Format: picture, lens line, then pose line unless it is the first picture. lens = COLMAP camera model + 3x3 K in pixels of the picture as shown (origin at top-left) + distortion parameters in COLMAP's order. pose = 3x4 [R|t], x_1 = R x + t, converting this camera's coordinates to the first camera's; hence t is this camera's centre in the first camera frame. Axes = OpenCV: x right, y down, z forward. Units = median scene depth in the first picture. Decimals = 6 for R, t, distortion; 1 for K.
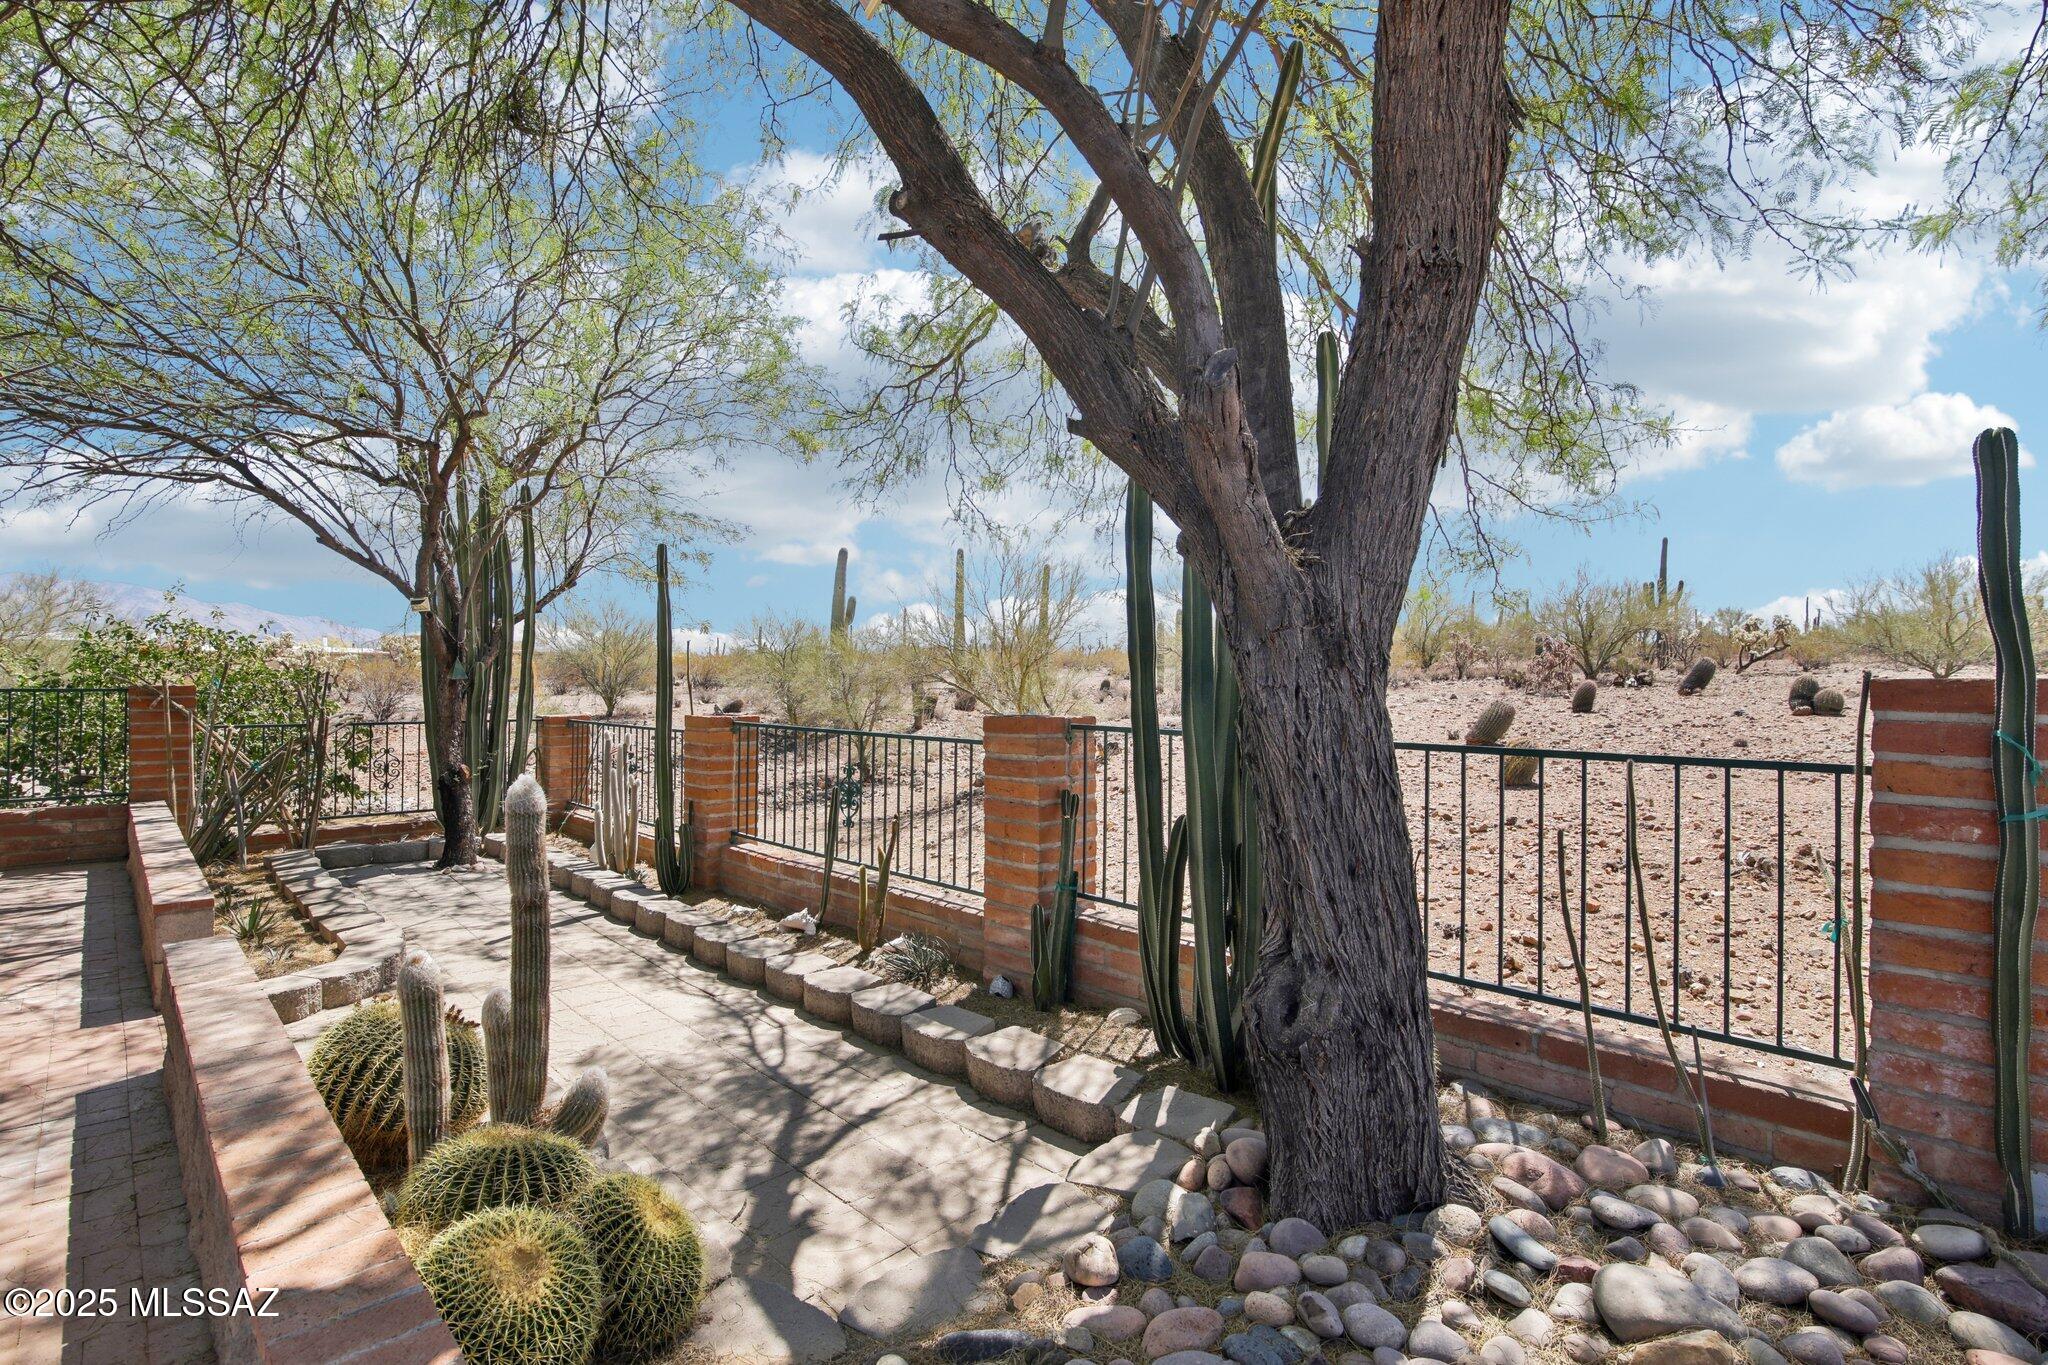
lens RADIAL K [[977.1, 0, 1022.6], [0, 977.1, 689.2], [0, 0, 1]] dist [-0.011828, 0.002606]
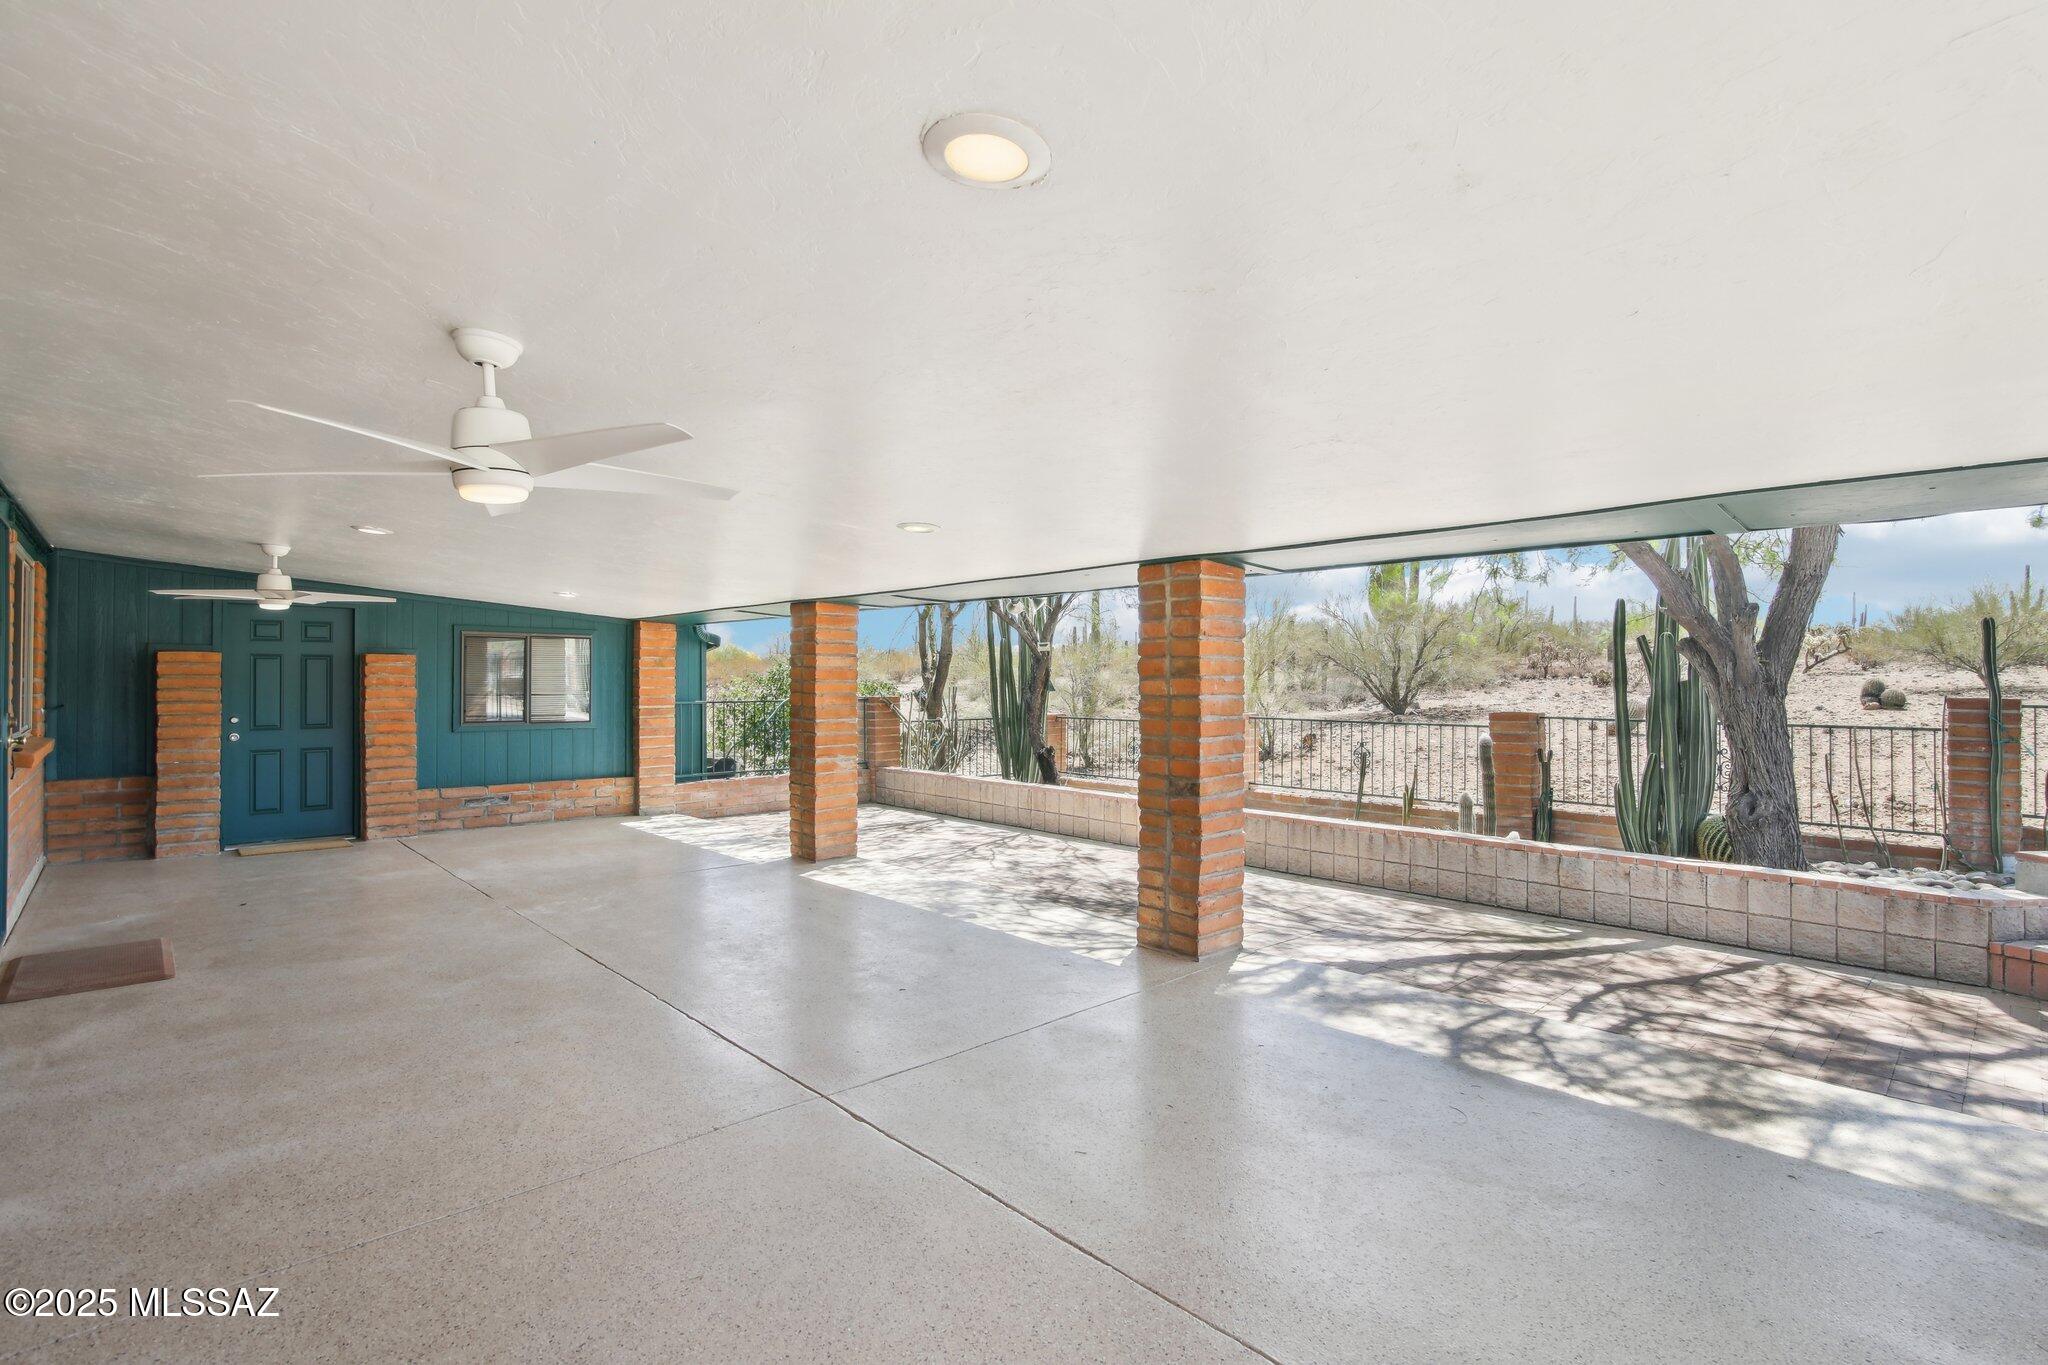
lens RADIAL K [[977.1, 0, 1020.6], [0, 977.1, 684.0], [0, 0, 1]] dist [-0.011828, 0.002606]
pose [[0.999591, -0.006608, -0.027834, -1.753883], [0.006507, 0.999972, -0.003689, -0.057493], [0.027858, 0.003506, 0.999606, -1.906366]]
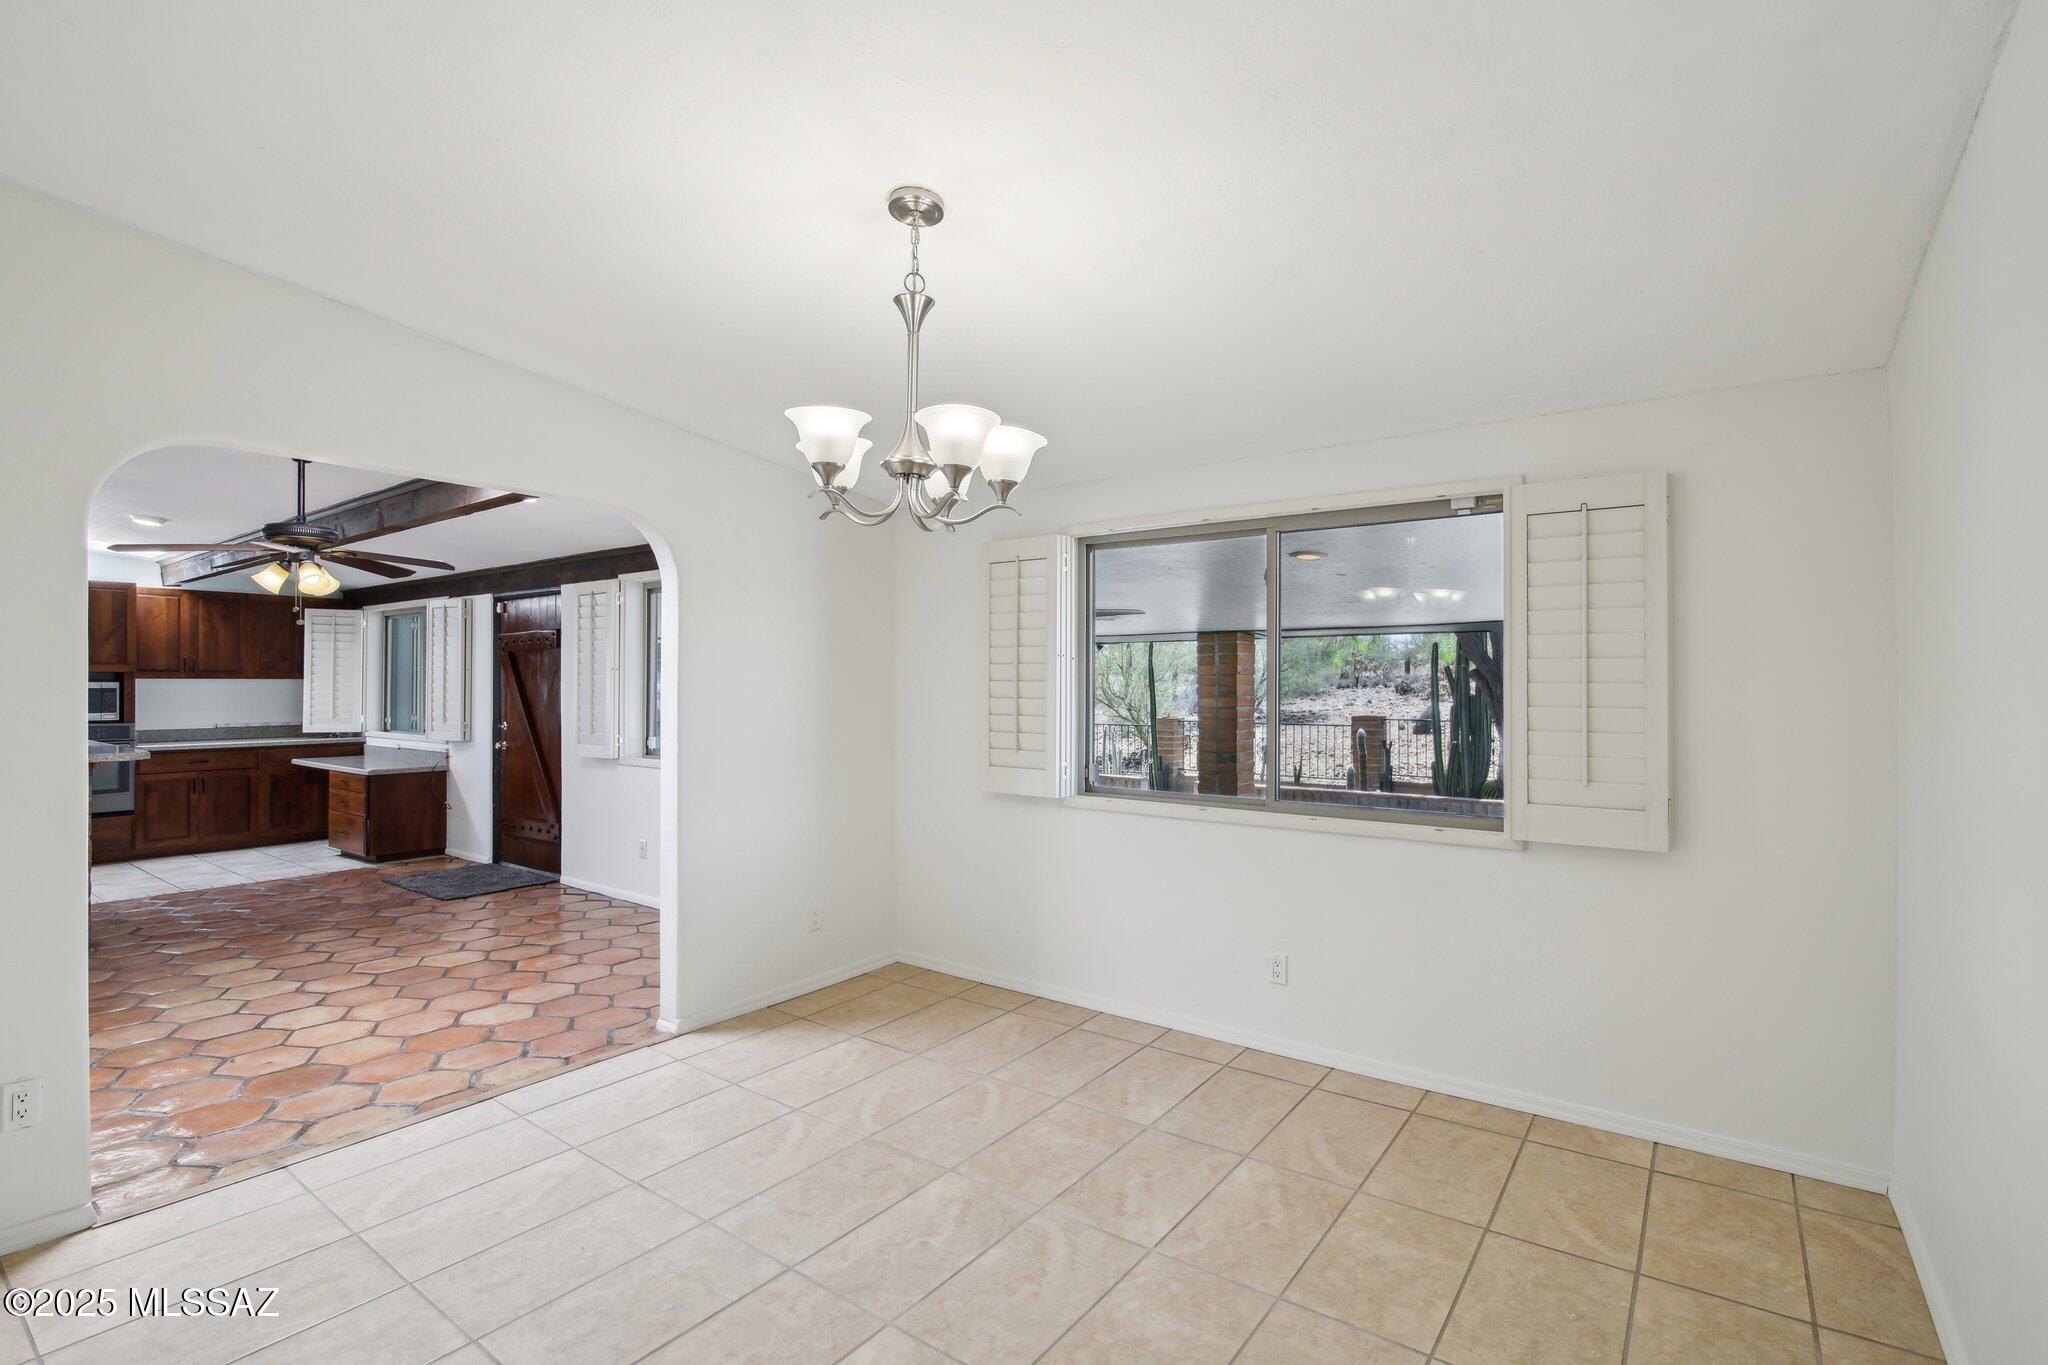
lens RADIAL K [[977.1, 0, 1021.8], [0, 977.1, 681.6], [0, 0, 1]] dist [-0.011828, 0.002606]
pose [[0.989328, -0.002039, 0.145690, -2.723808], [0.003502, 0.999946, -0.009781, -0.099480], [-0.145662, 0.010187, 0.989282, -3.328576]]
